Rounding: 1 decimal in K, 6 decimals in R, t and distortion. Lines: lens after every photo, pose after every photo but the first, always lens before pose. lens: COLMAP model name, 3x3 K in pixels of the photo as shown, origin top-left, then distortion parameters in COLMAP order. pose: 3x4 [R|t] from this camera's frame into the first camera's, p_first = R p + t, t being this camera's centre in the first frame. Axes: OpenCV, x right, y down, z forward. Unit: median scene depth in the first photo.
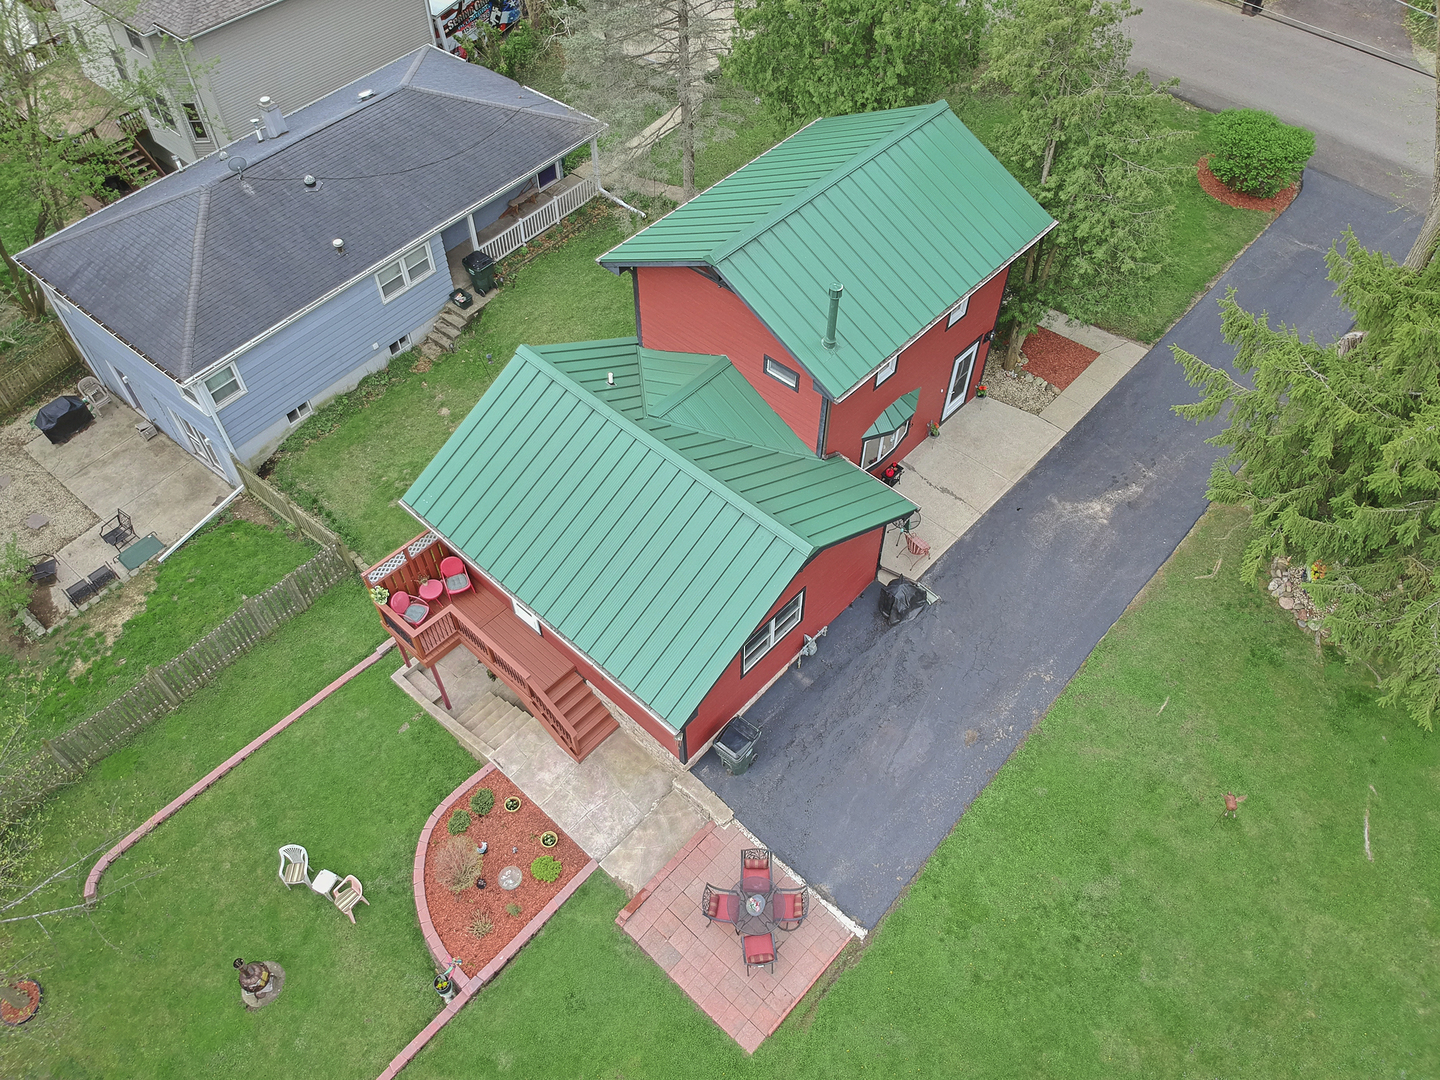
lens RADIAL K [[1065.5, 0, 722.3], [0, 1065.5, 568.8], [0, 0, 1]] dist [0.029774, -0.064243]
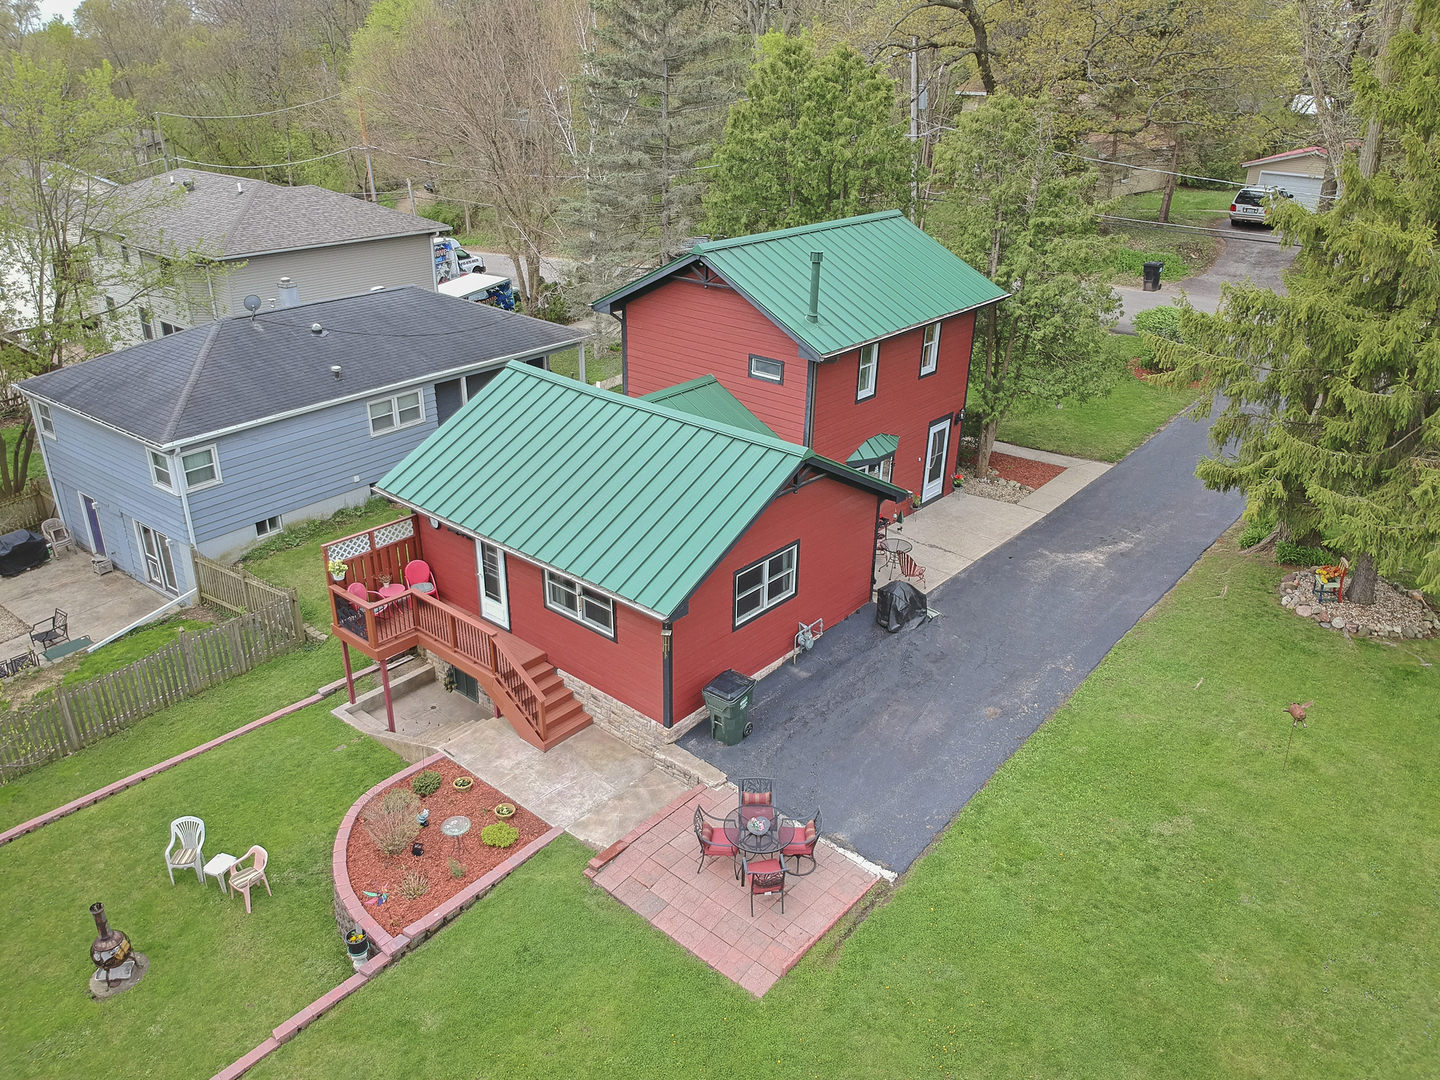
lens RADIAL K [[1065.5, 0, 726.0], [0, 1065.5, 467.7], [0, 0, 1]] dist [0.029774, -0.064243]
pose [[0.999271, 0.004164, 0.037953, -0.022723], [0.013140, 0.895811, -0.444241, 0.374487], [-0.035848, 0.444416, 0.895103, 0.129458]]
